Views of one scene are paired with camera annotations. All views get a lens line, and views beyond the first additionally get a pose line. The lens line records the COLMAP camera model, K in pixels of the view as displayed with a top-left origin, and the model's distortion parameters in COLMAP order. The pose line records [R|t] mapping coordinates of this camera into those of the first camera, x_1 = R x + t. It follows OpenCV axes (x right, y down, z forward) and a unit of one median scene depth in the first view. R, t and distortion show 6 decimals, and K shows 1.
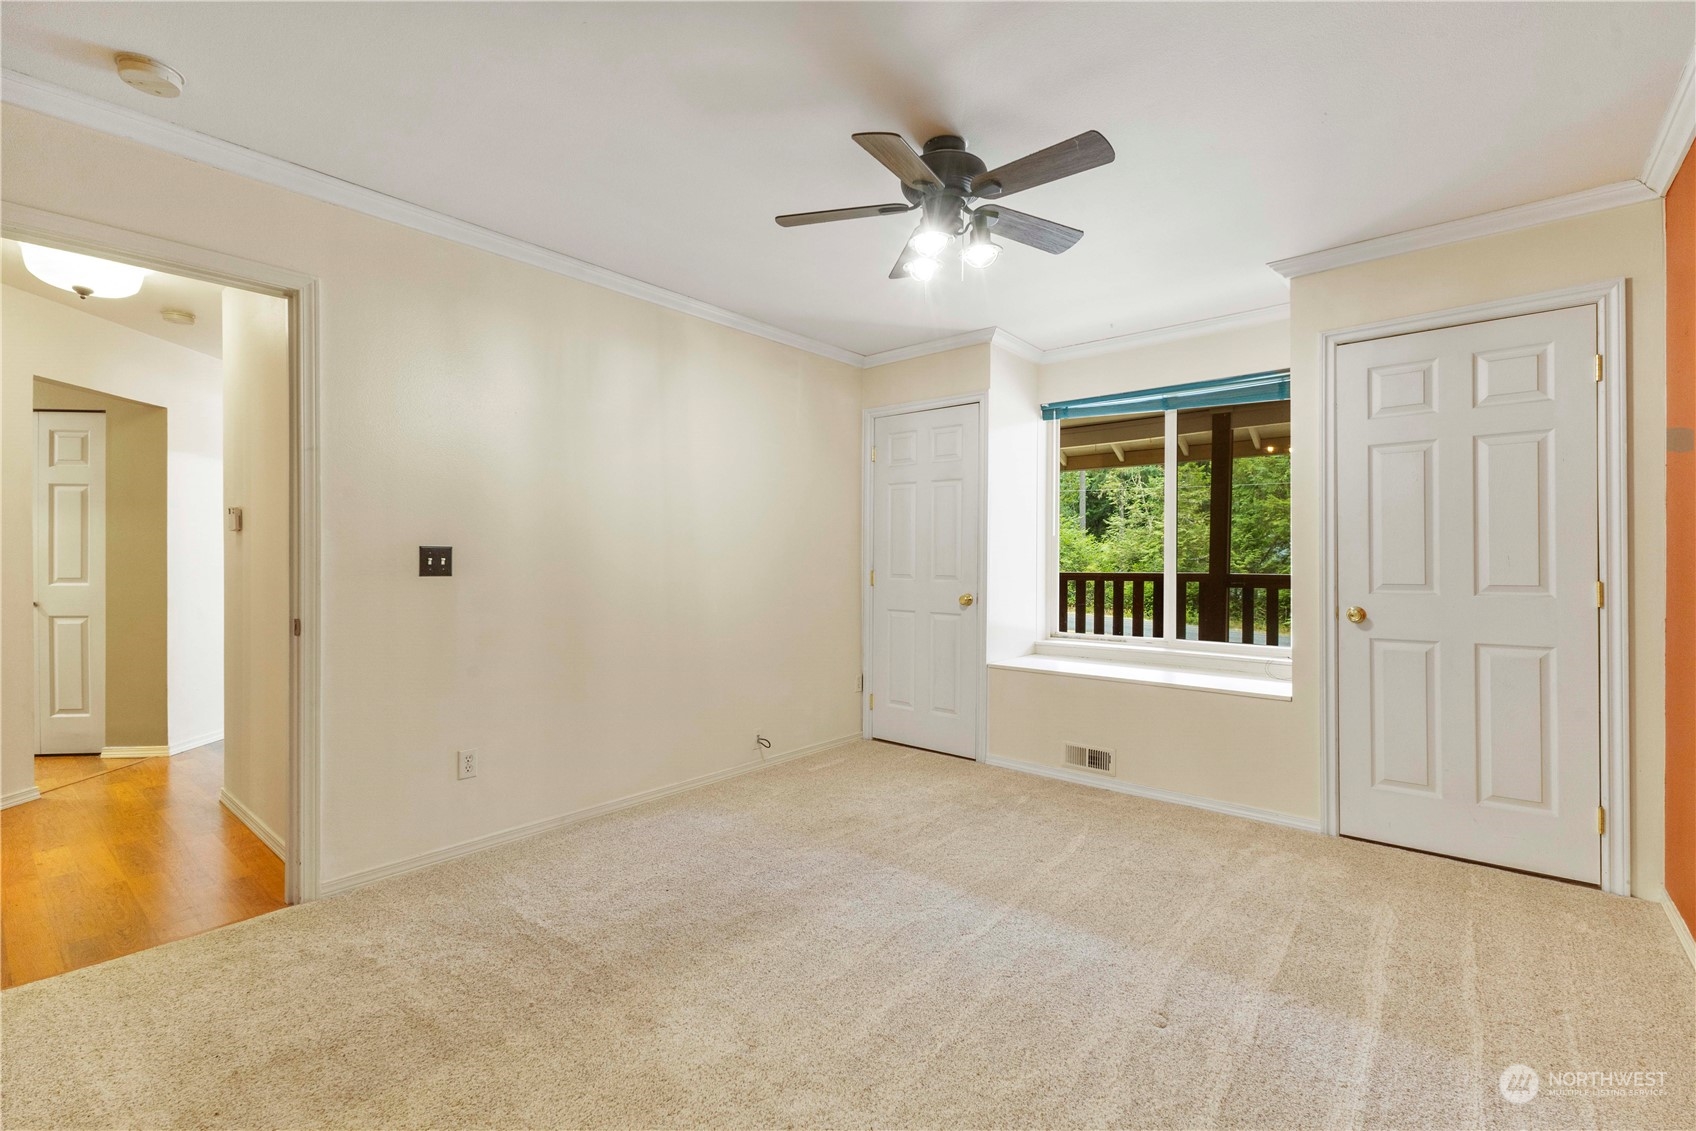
lens RADIAL K [[741.9, 0, 832.1], [0, 741.9, 559.7], [0, 0, 1]] dist [-0.001861, -0.000849]
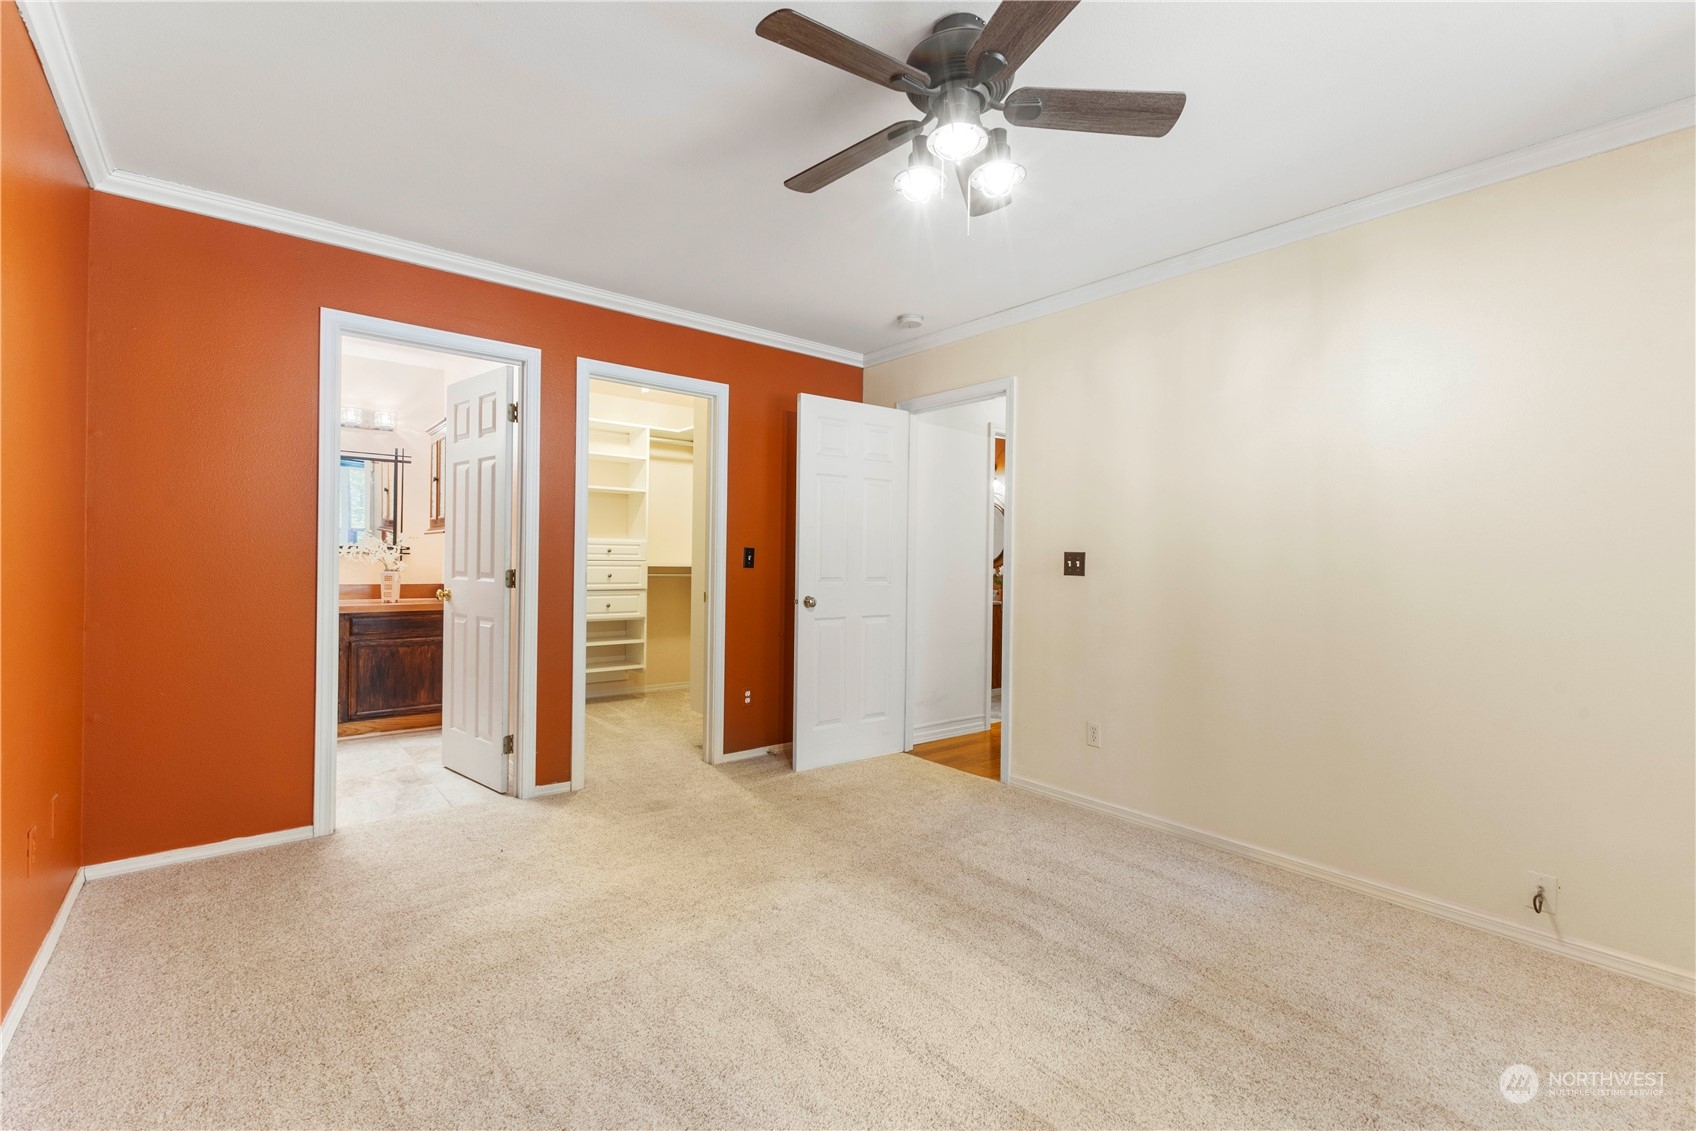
lens RADIAL K [[745.7, 0, 852.1], [0, 745.7, 559.2], [0, 0, 1]] dist [0.007750, -0.000215]
pose [[-0.159080, 0.007787, -0.987235, 0.849670], [-0.014157, 0.999848, 0.010167, -0.014459], [0.987164, 0.015594, -0.158945, 0.906980]]
